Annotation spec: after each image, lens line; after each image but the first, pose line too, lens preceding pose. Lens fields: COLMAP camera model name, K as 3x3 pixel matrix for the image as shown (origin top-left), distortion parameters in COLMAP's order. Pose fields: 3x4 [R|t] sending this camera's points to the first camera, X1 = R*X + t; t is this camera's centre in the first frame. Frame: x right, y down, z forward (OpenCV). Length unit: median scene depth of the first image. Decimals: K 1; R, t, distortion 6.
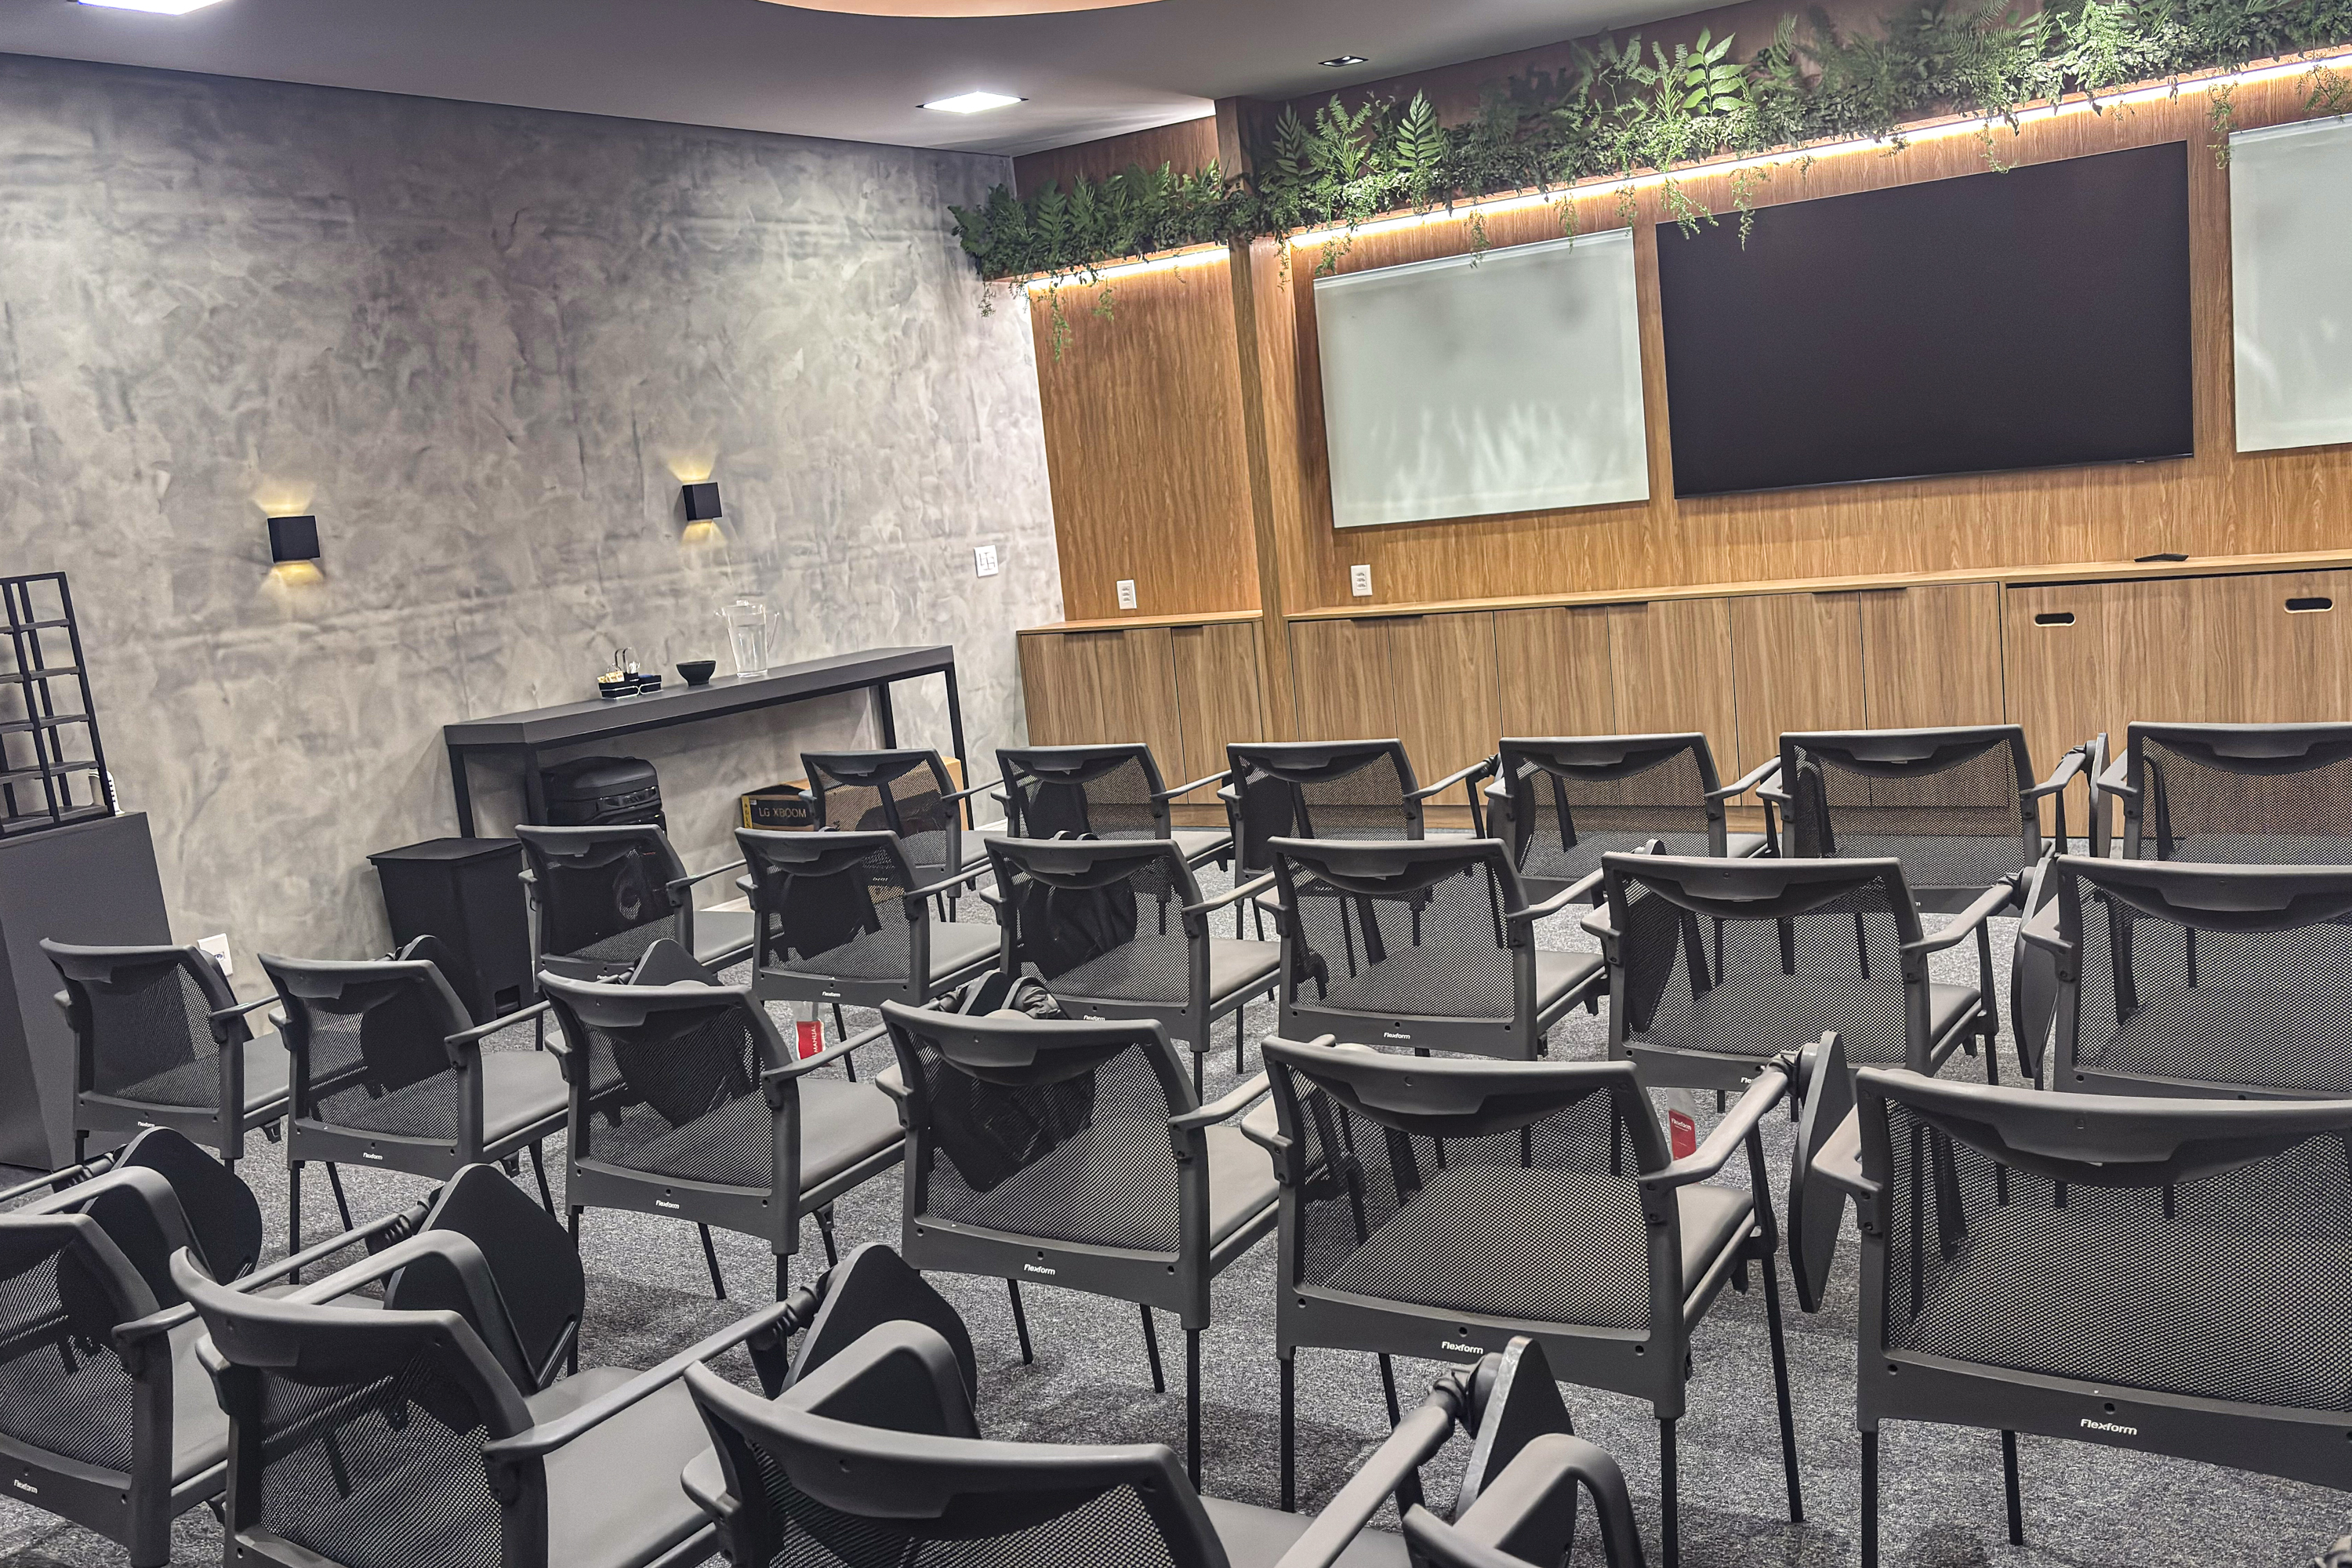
lens RADIAL K [[2124.5, 0, 1199.3], [0, 2124.5, 814.7], [0, 0, 1]] dist [0.028280, 0.000000]
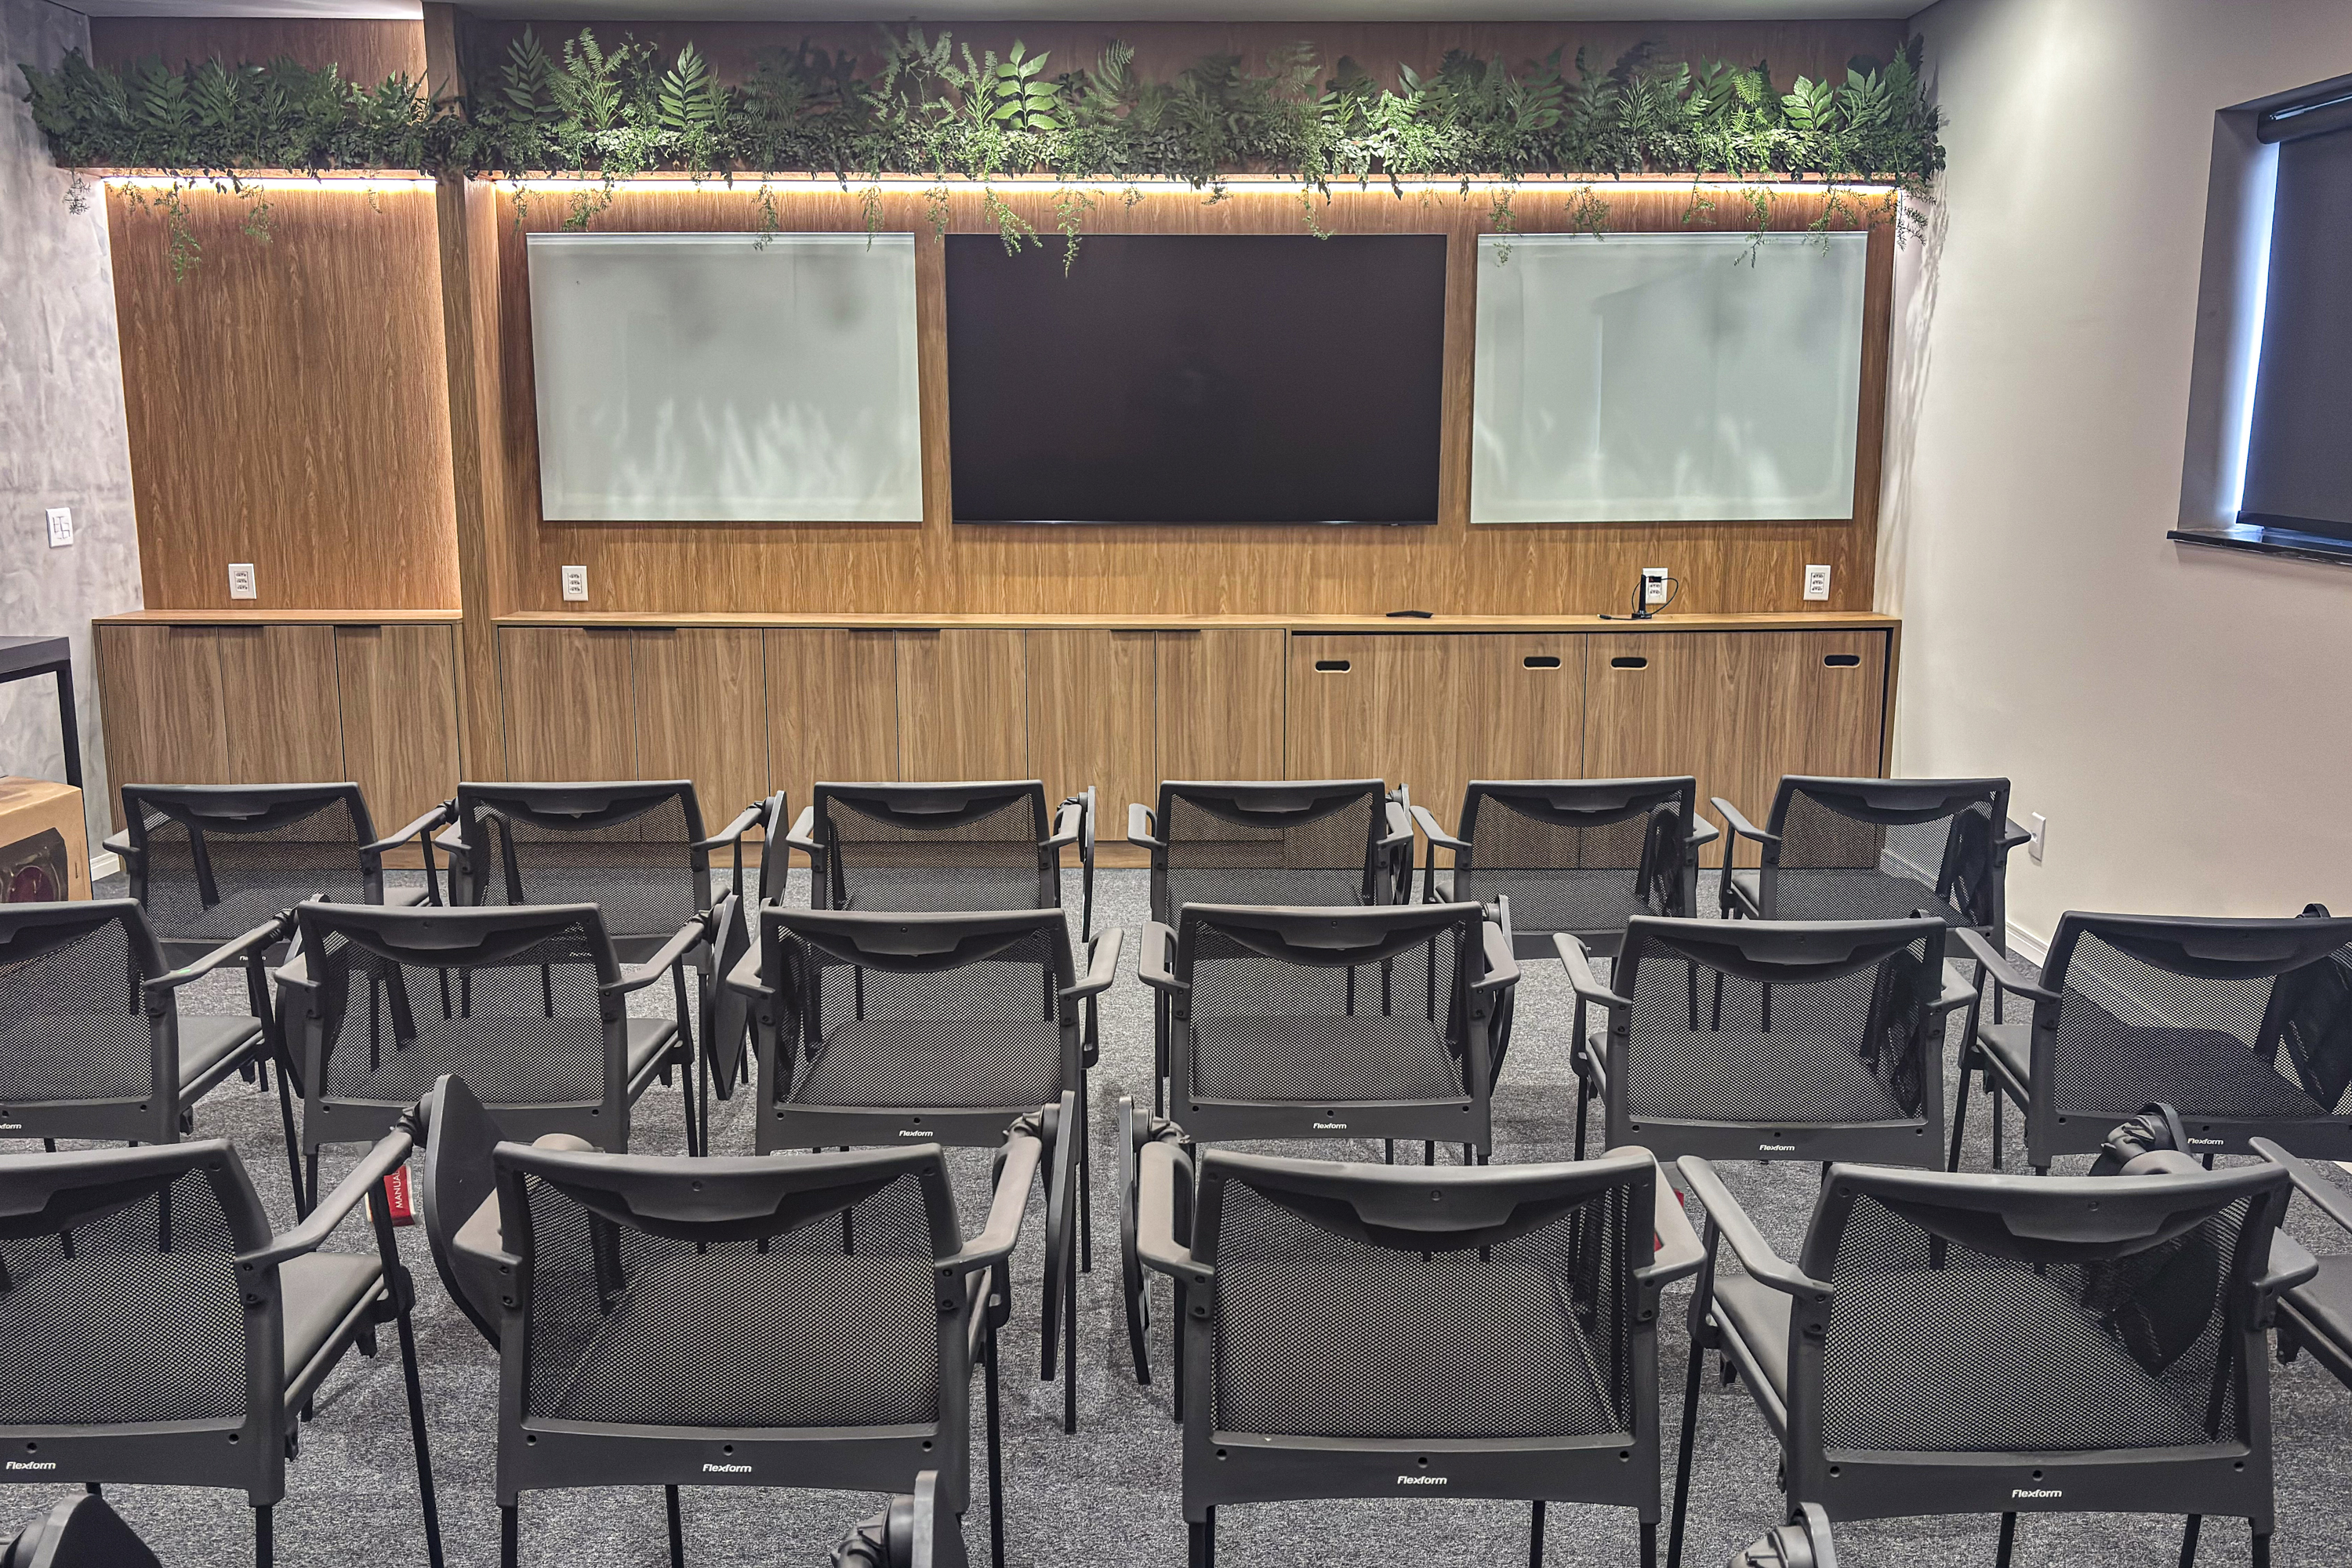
lens RADIAL K [[2124.5, 0, 1172.9], [0, 2124.5, 822.8], [0, 0, 1]] dist [0.028280, 0.000000]
pose [[0.842554, 0.001098, 0.538611, -0.214495], [0.000142, 0.999997, -0.002261, -0.011046], [-0.538612, 0.001982, 0.842552, 0.142830]]
